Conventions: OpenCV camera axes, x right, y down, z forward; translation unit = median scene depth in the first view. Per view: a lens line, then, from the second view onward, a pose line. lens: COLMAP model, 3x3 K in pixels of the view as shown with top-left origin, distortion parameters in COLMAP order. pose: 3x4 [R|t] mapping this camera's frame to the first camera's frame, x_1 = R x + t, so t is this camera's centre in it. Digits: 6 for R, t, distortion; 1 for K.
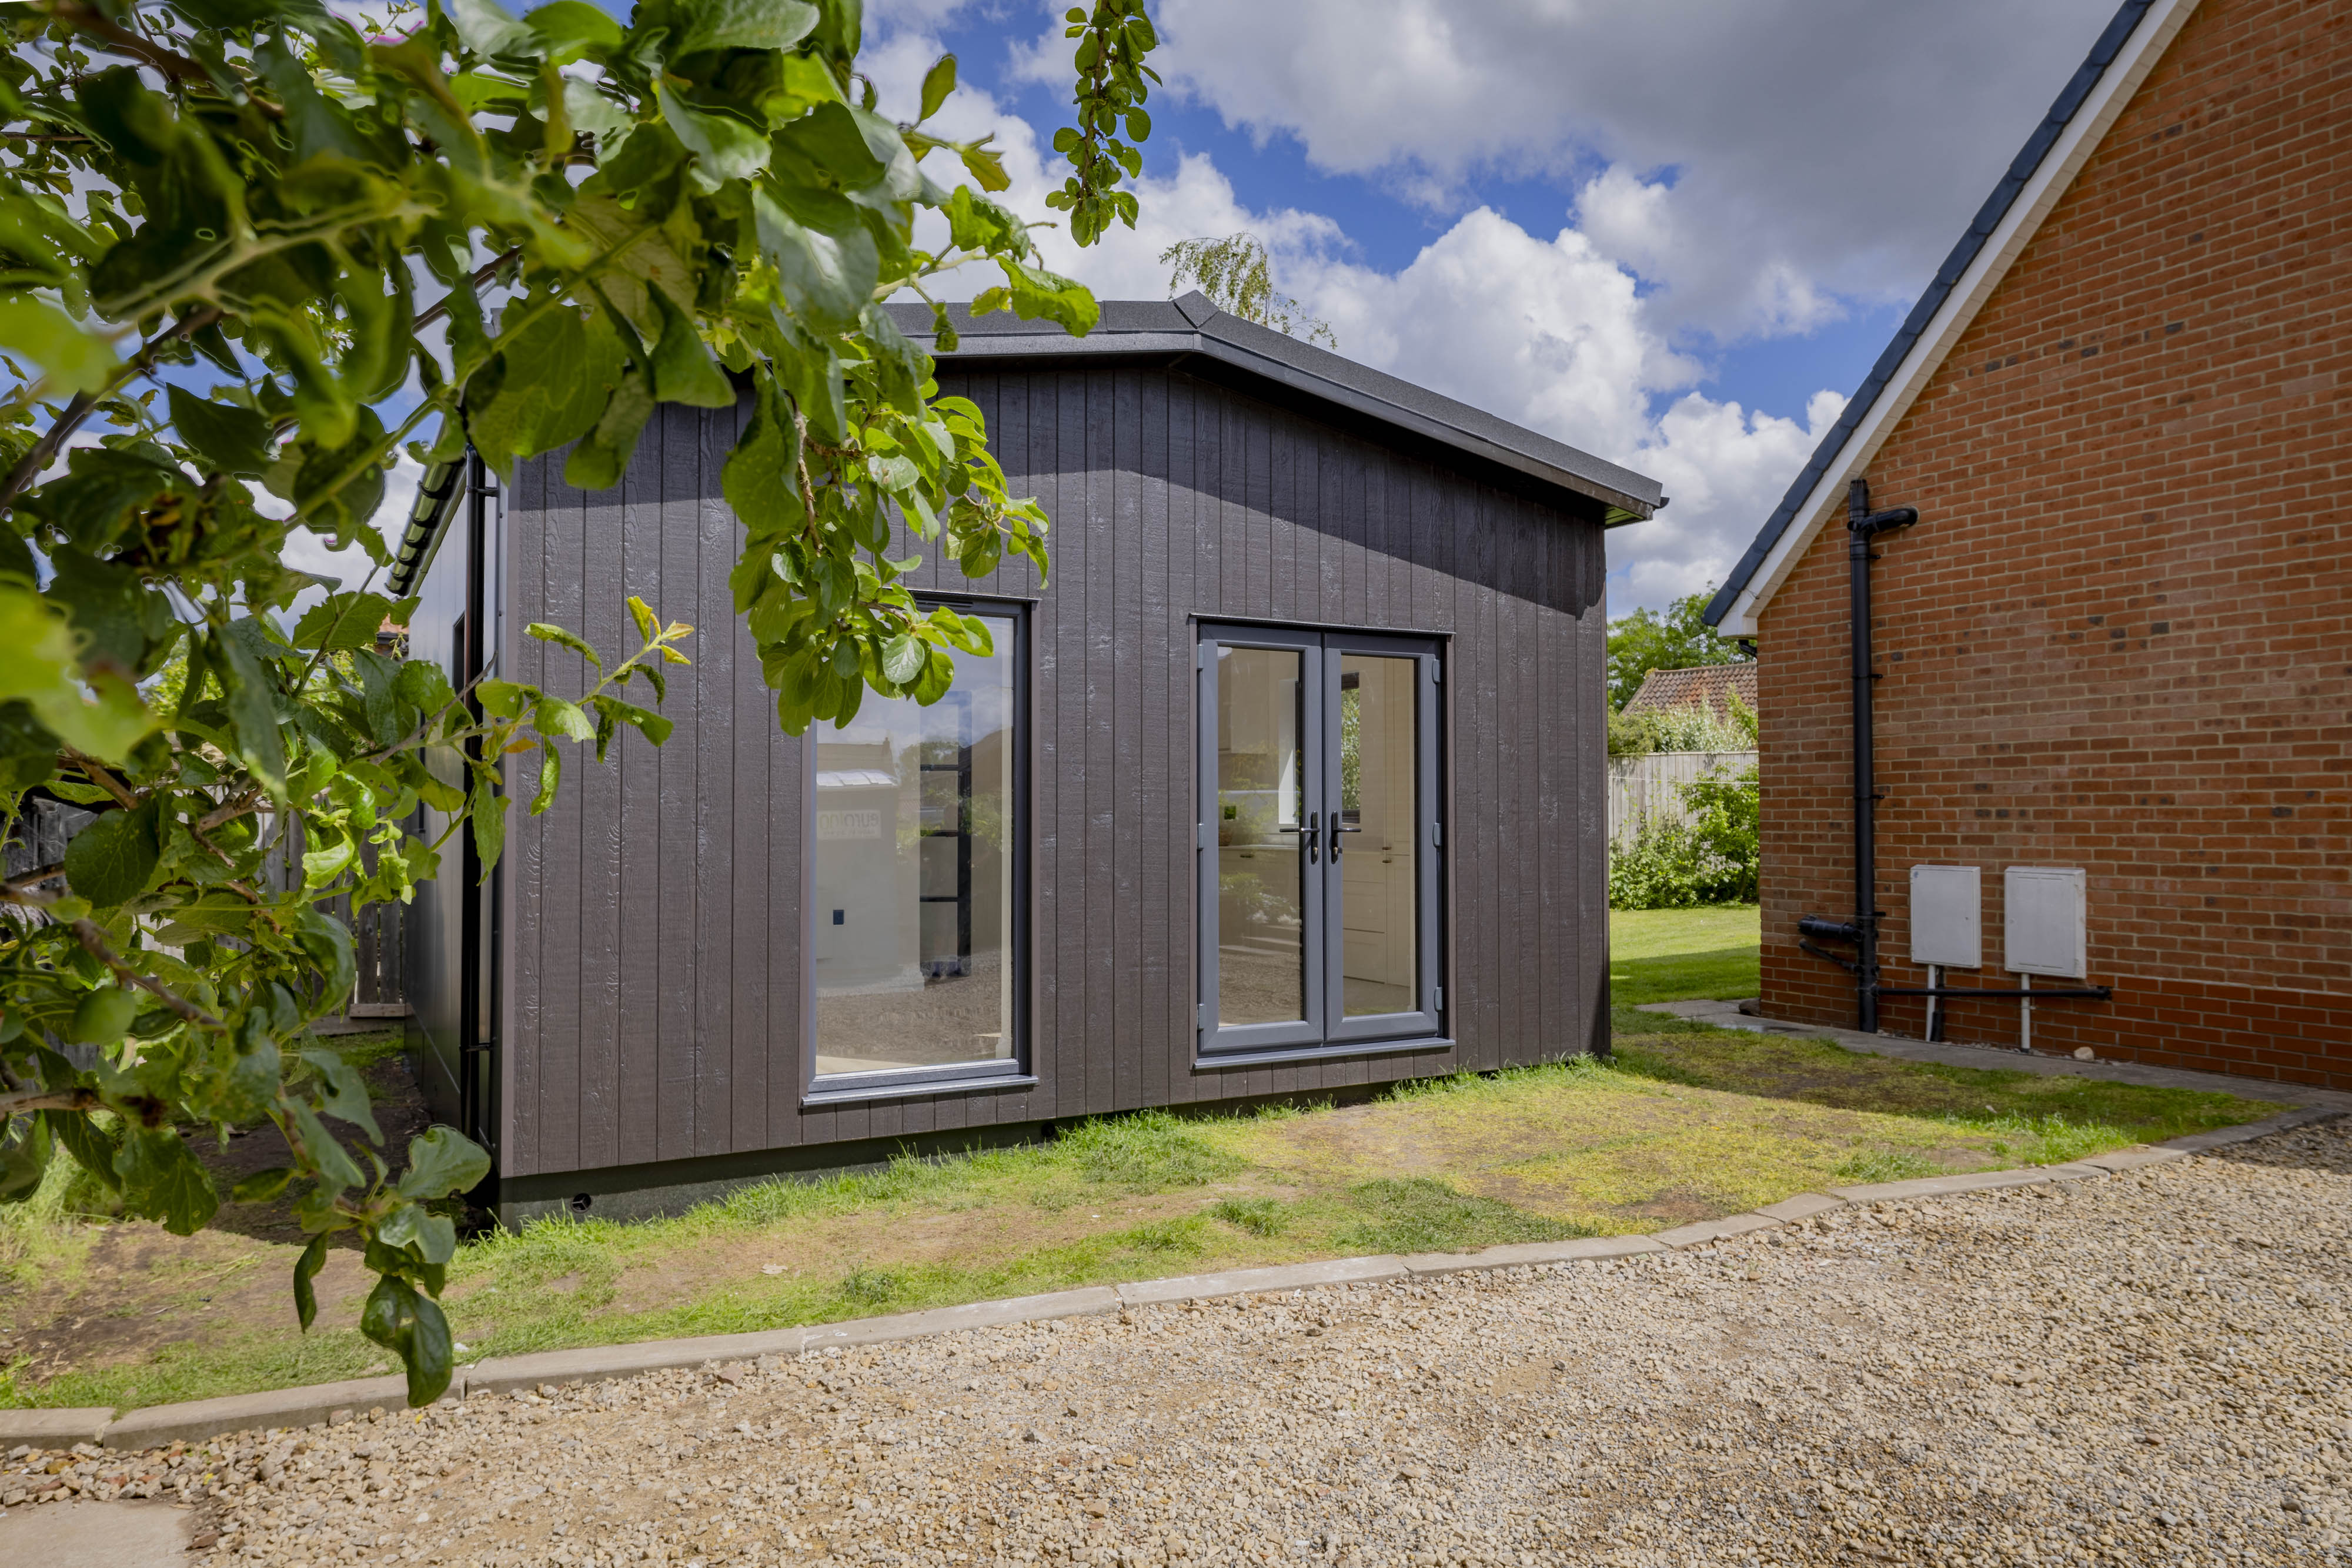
lens RADIAL K [[1484.8, 0, 1169.0], [0, 1484.8, 783.6], [0, 0, 1]] dist [-0.002706, 0.000400]
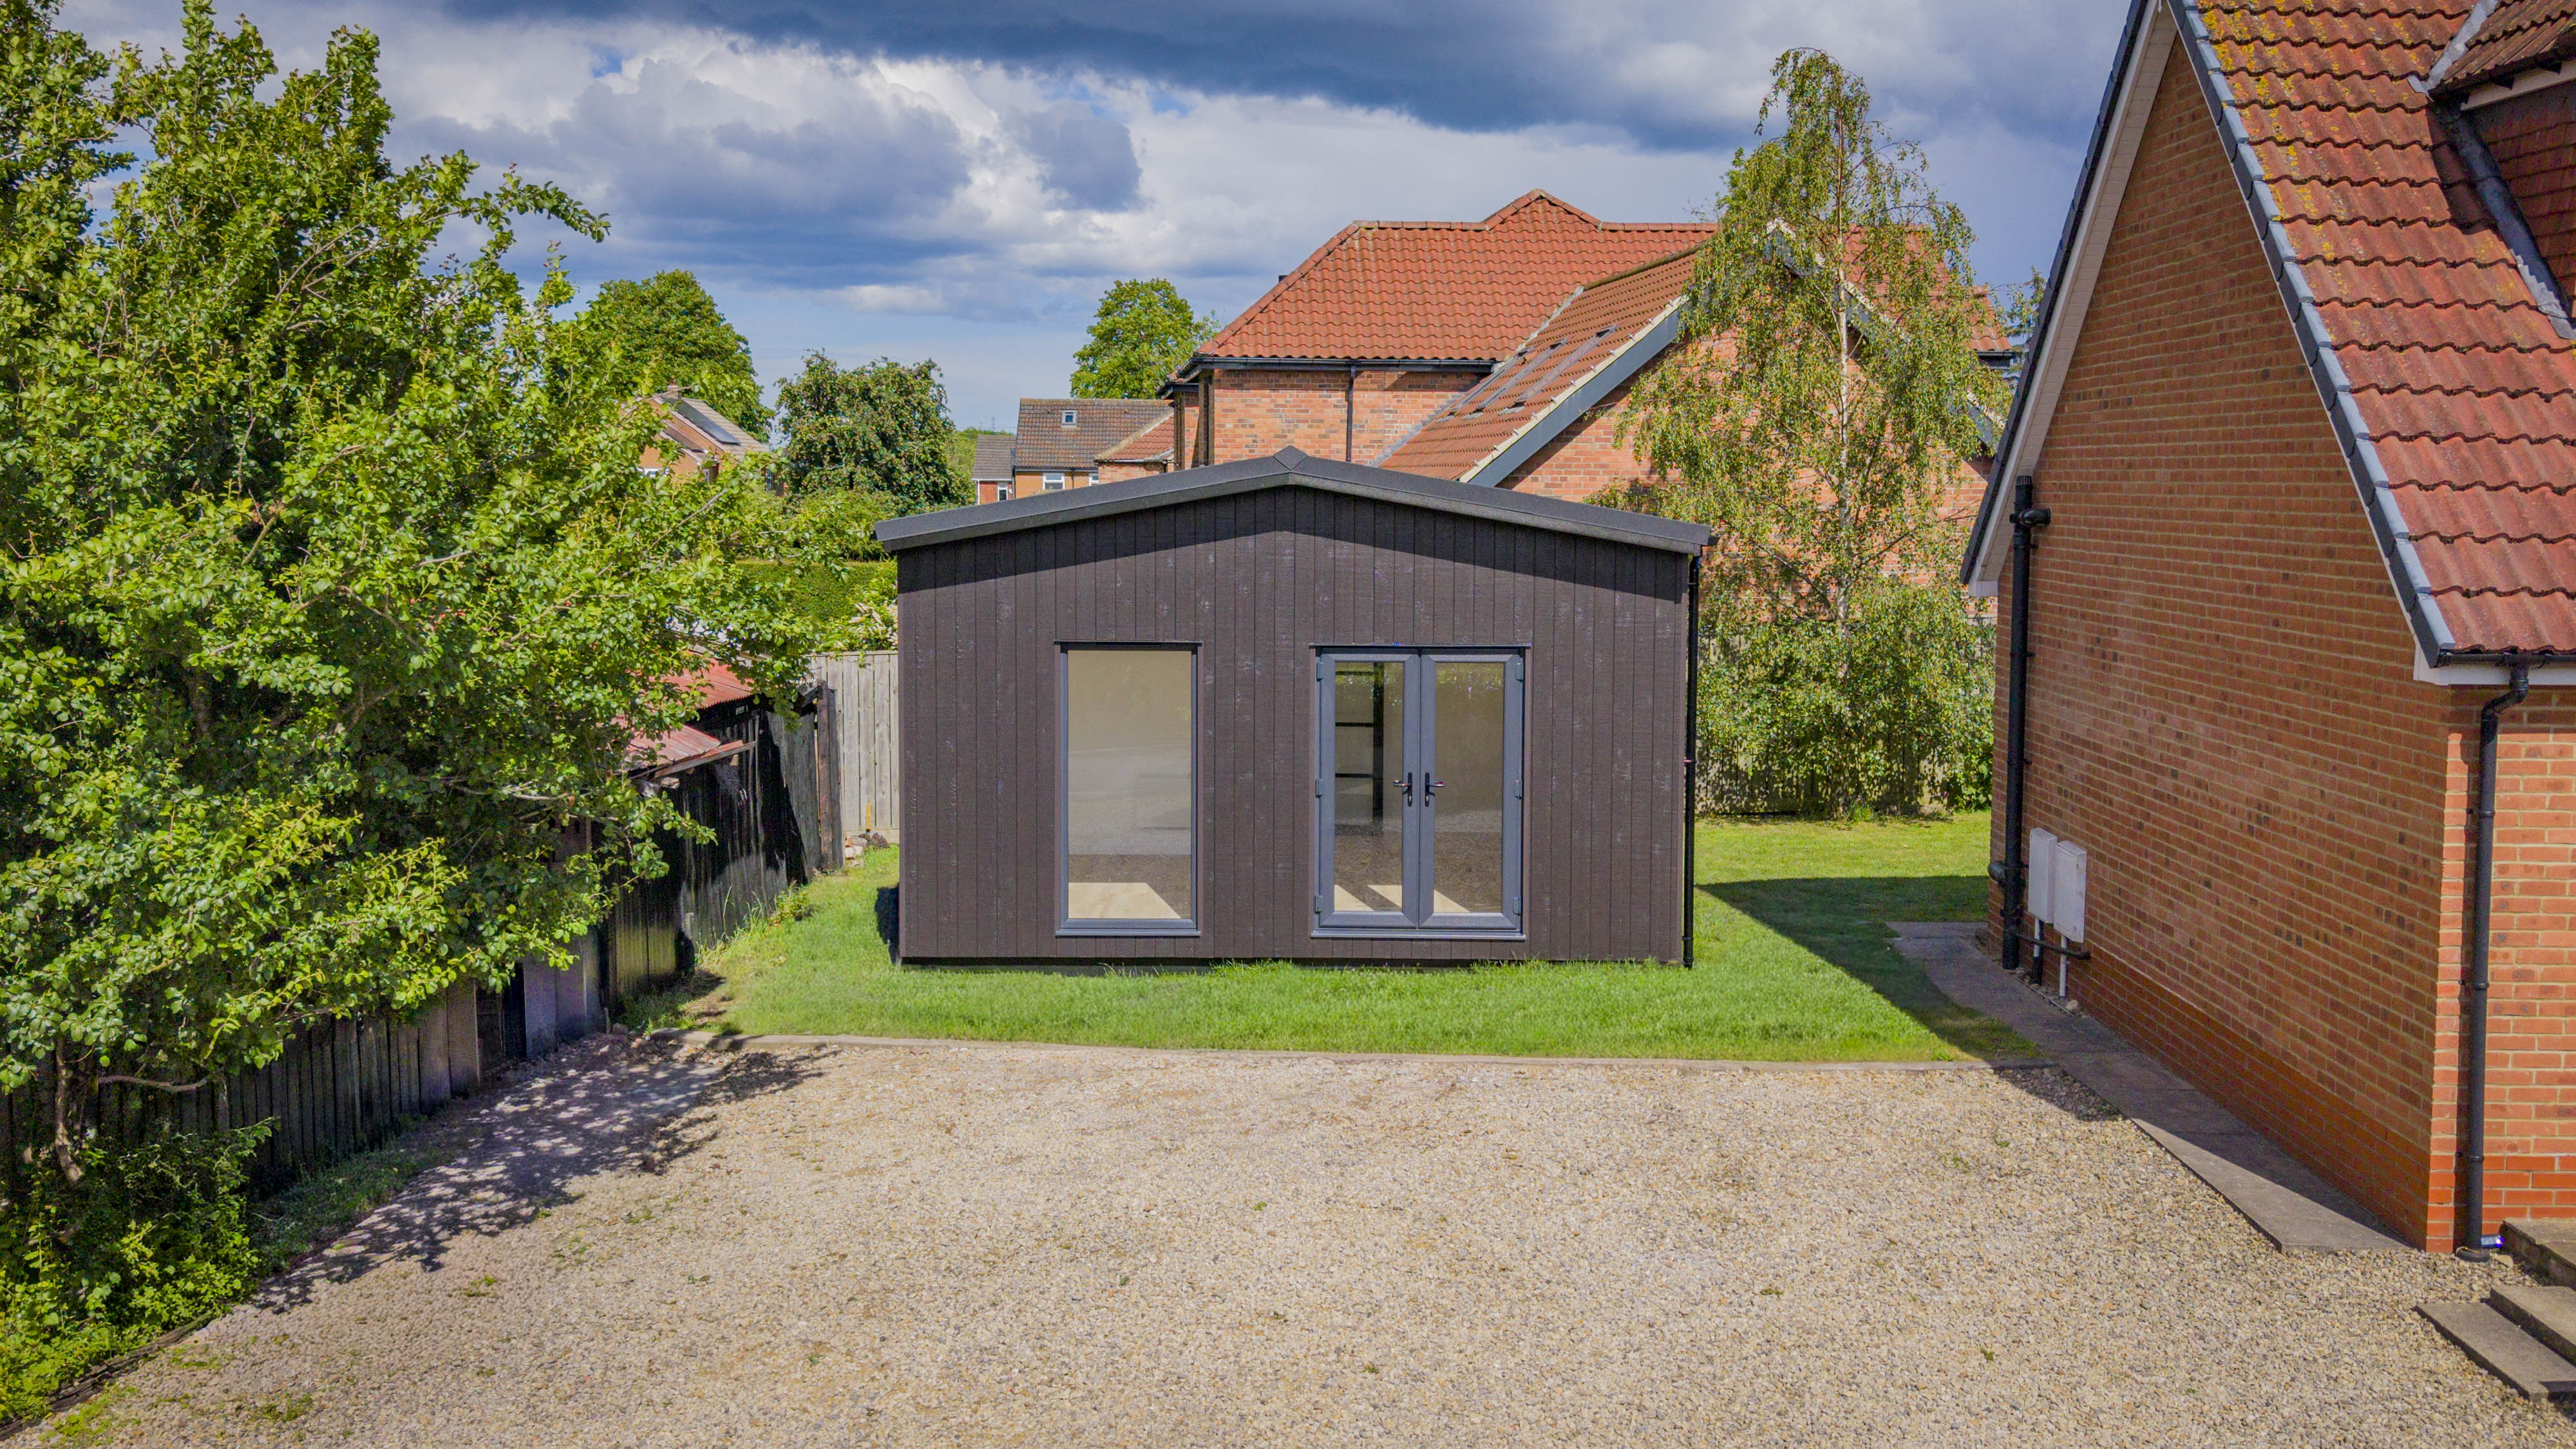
lens RADIAL K [[2169.1, 0, 1350.6], [0, 2169.1, 719.2], [0, 0, 1]] dist [0.038563, 0.002947]
pose [[0.873946, 0.063027, -0.481920, 1.089645], [0.003425, 0.990733, 0.135782, -0.328228], [0.486012, -0.120317, 0.865631, -0.883191]]
